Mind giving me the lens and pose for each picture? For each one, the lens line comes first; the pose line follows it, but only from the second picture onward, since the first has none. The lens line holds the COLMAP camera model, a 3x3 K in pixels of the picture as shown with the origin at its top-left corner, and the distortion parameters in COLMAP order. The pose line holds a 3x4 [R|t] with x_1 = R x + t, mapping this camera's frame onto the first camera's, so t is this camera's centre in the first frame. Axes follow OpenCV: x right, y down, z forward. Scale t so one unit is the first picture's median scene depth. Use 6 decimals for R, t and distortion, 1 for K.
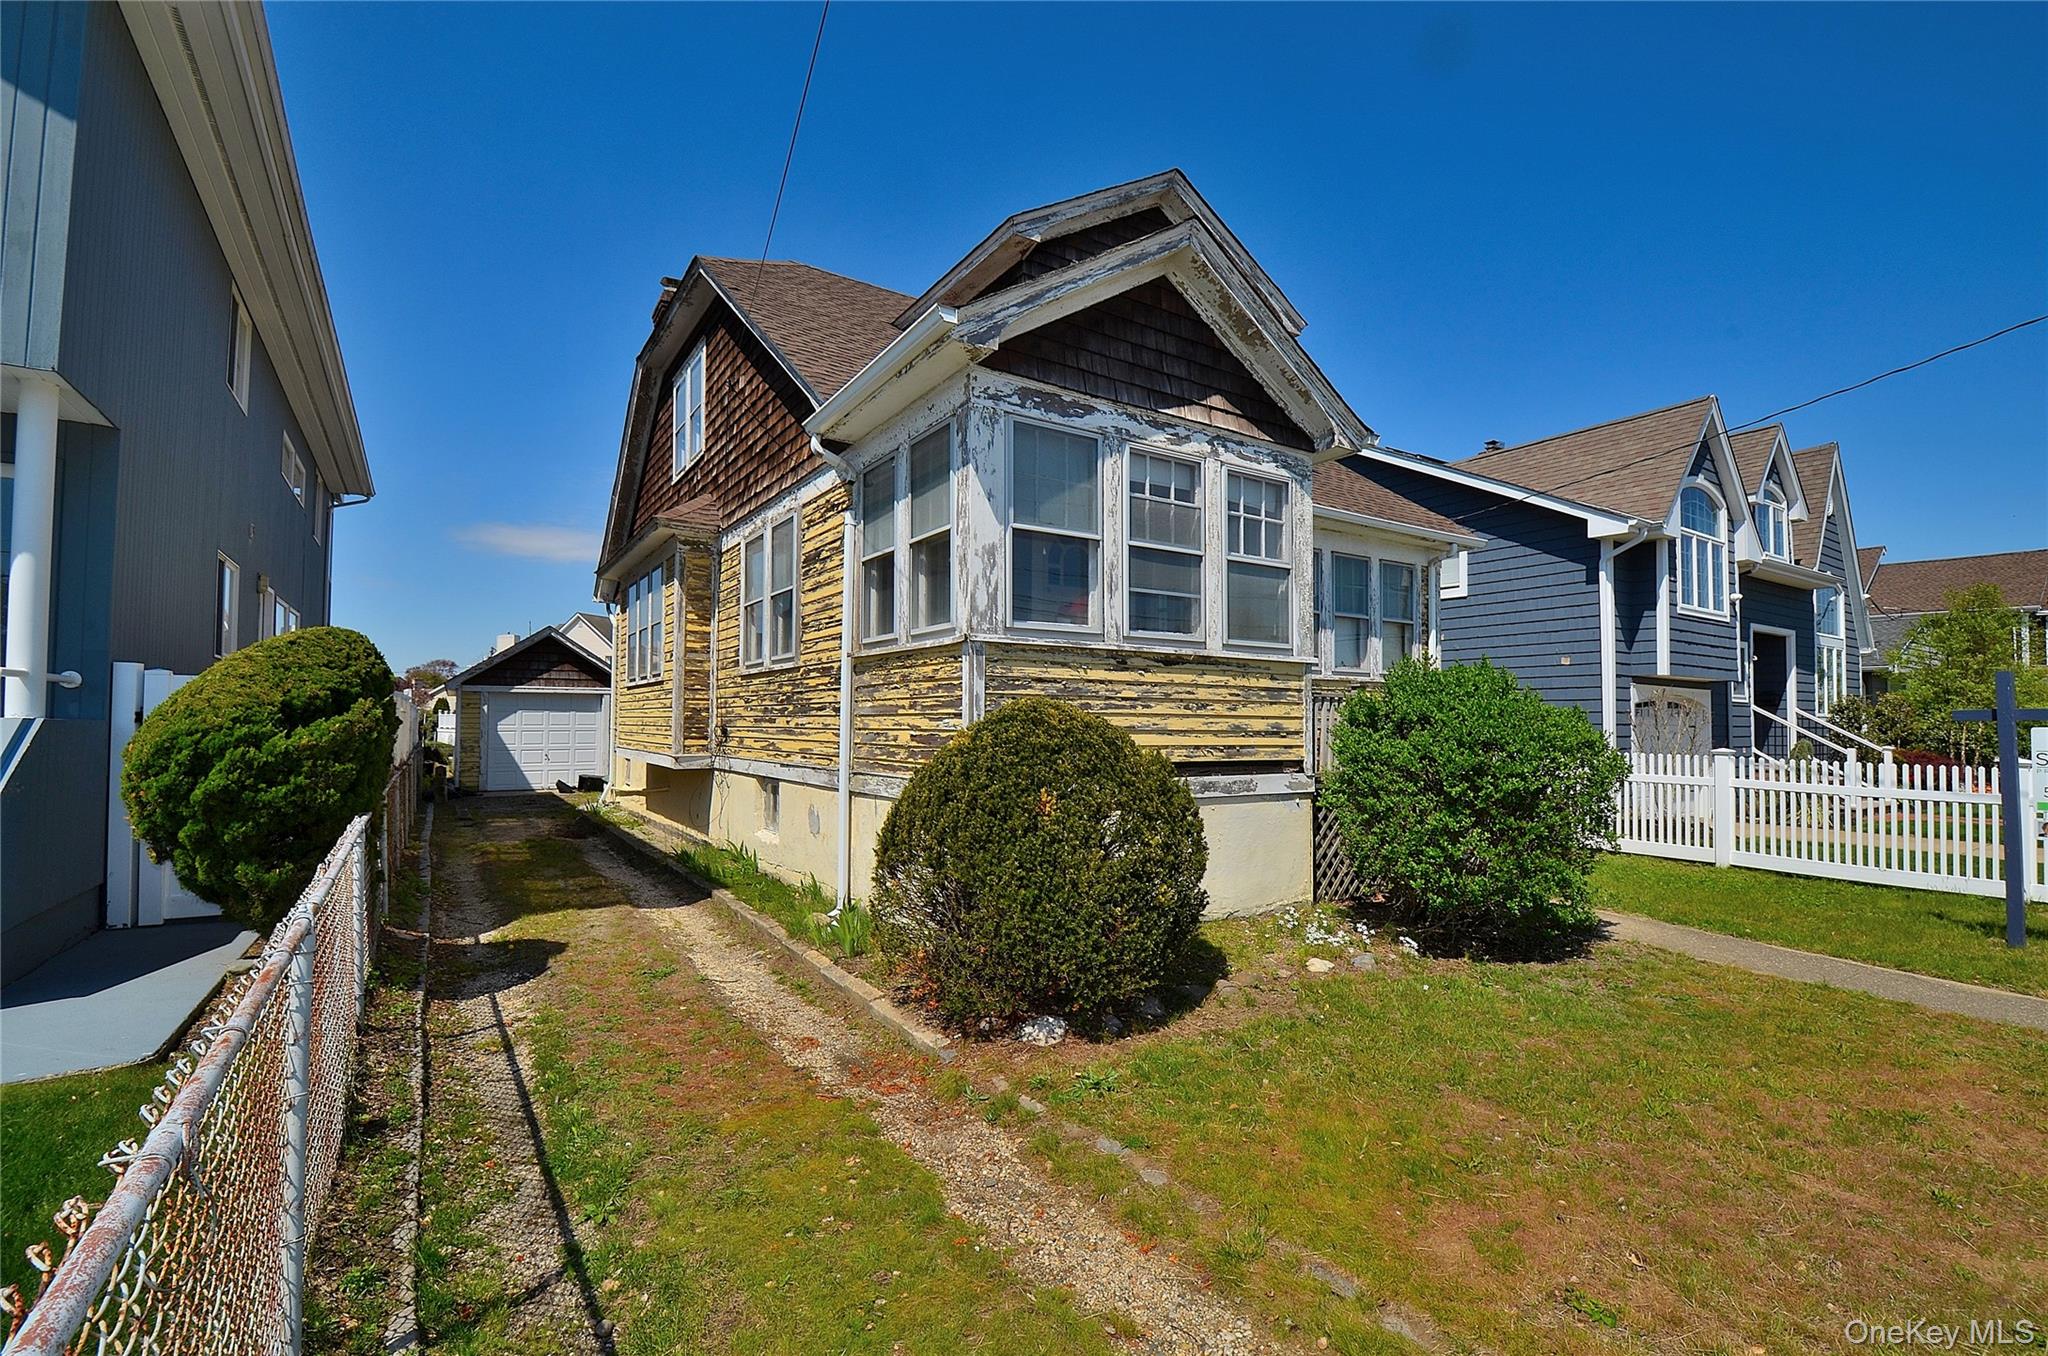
lens RADIAL K [[914.8, 0, 1033.2], [0, 914.8, 700.5], [0, 0, 1]] dist [-0.012692, -0.000136]
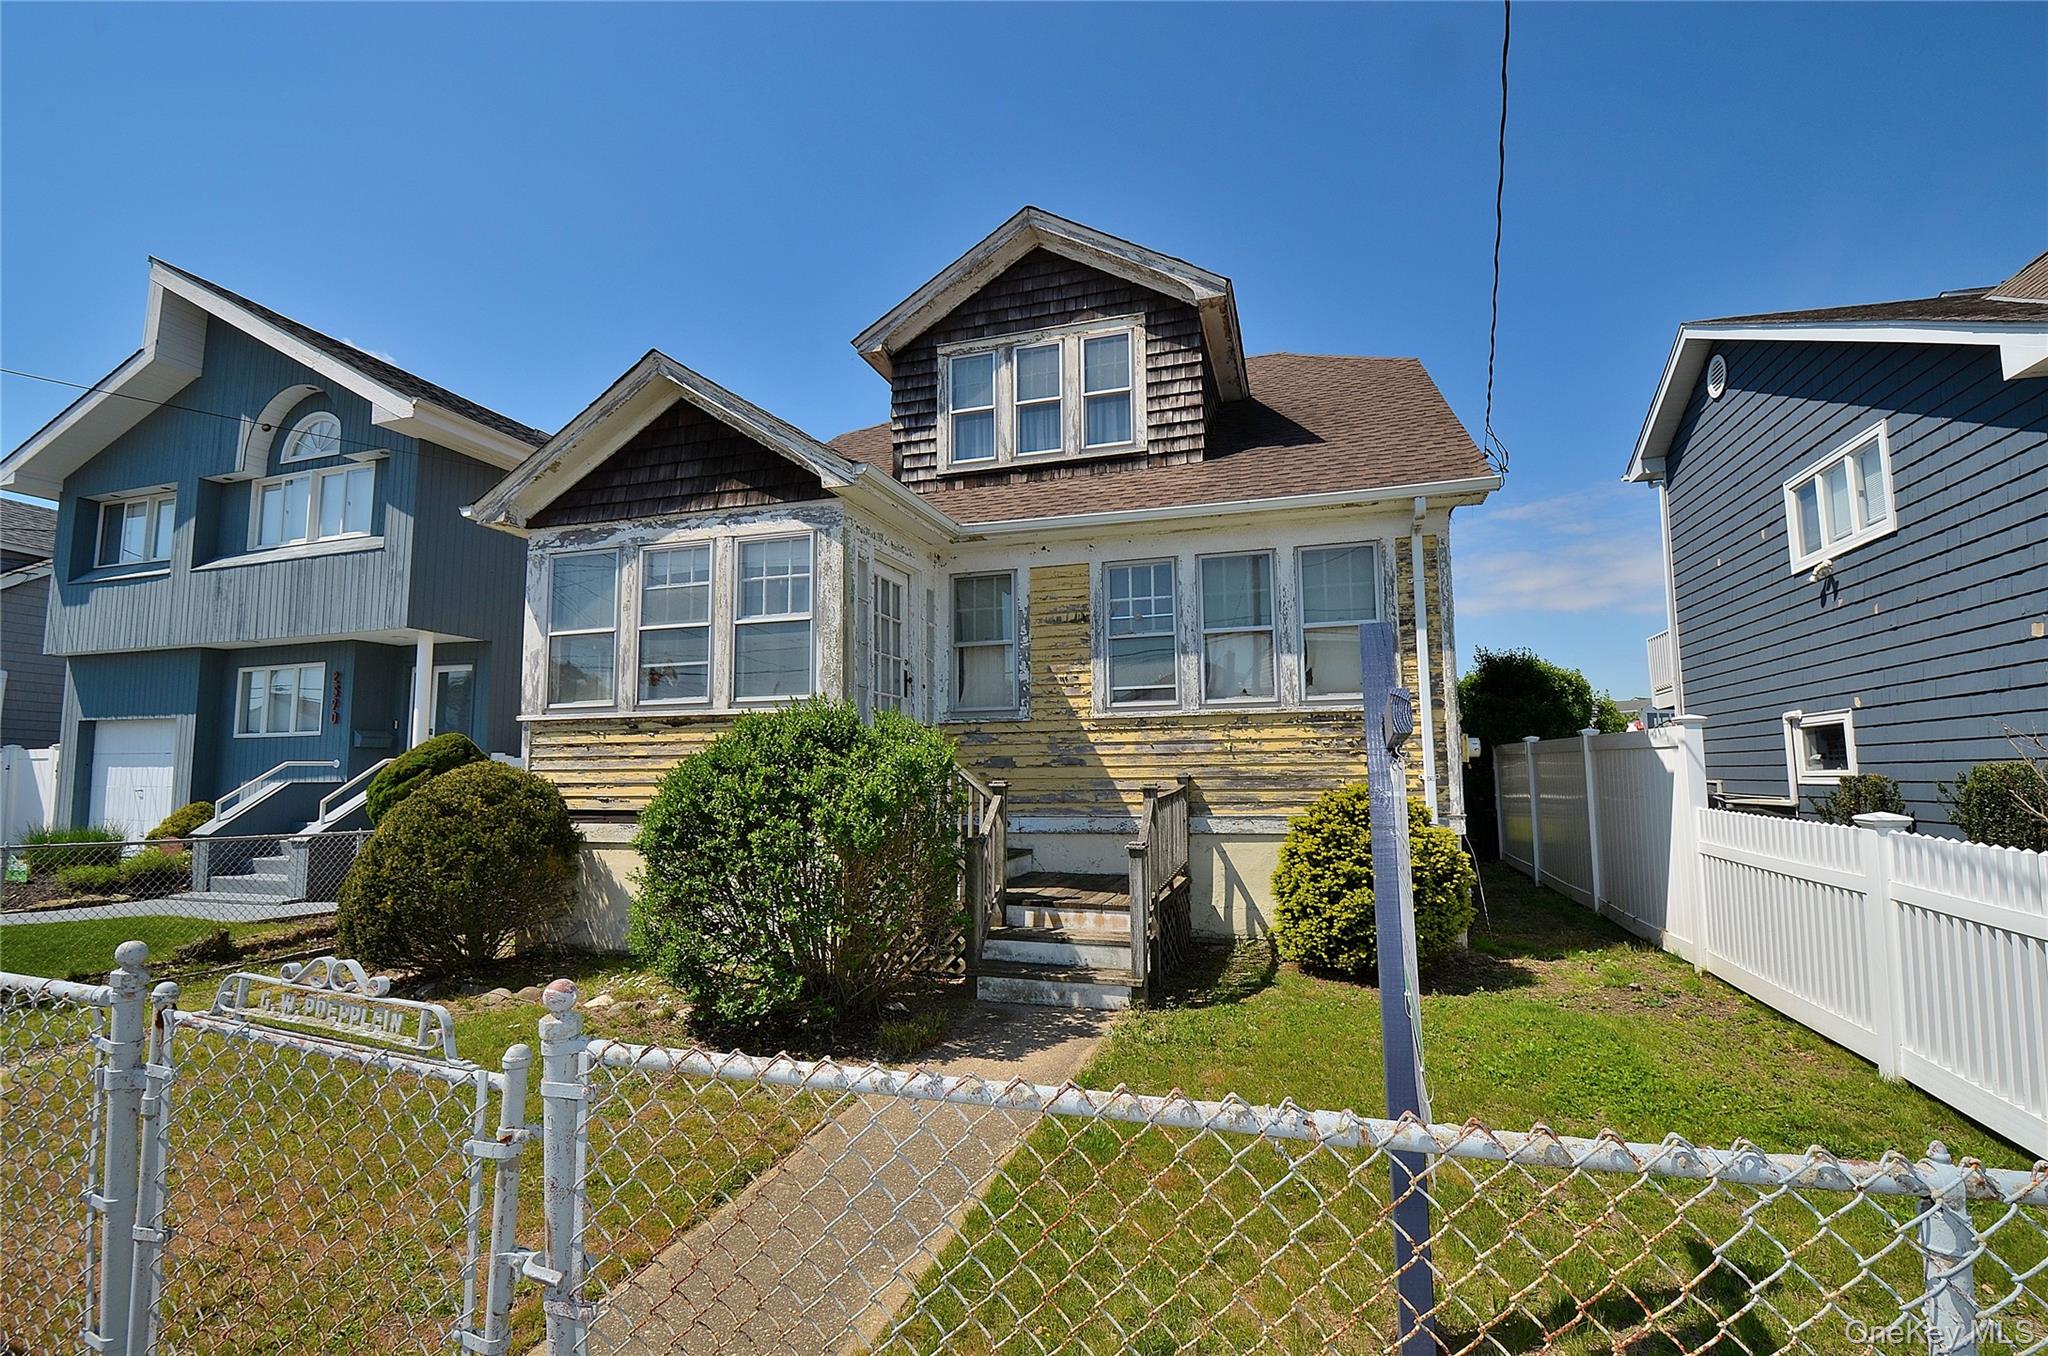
lens RADIAL K [[914.8, 0, 1033.2], [0, 914.8, 700.5], [0, 0, 1]] dist [-0.012692, -0.000136]
pose [[0.640176, -0.080039, -0.764048, 1.365836], [0.031306, 0.996450, -0.078155, 0.034310], [0.767590, 0.026114, 0.640409, 0.628799]]
